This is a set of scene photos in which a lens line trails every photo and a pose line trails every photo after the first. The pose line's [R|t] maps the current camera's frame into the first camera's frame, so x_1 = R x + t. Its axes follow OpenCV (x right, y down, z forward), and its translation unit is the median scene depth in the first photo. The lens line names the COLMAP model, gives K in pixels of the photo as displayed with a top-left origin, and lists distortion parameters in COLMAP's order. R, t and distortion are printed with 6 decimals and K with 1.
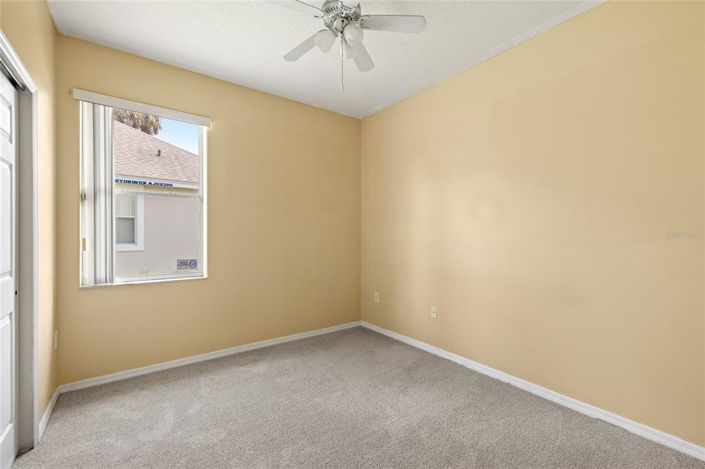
lens RADIAL K [[299.2, 0, 350.4], [0, 299.2, 235.5], [0, 0, 1]] dist [0.002108, -0.000673]
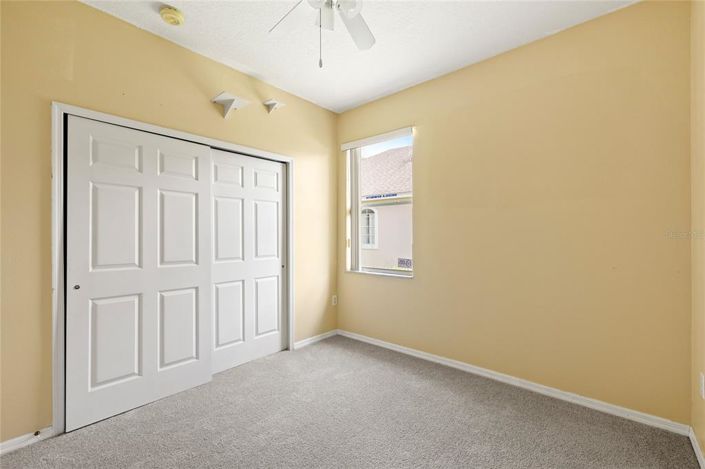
lens RADIAL K [[299.2, 0, 351.5], [0, 299.2, 235.2], [0, 0, 1]] dist [0.002108, -0.000673]
pose [[0.226886, -0.004655, -0.973910, 0.583706], [0.000936, 0.999989, -0.004562, -0.003928], [0.973921, 0.000124, 0.226888, 0.642022]]
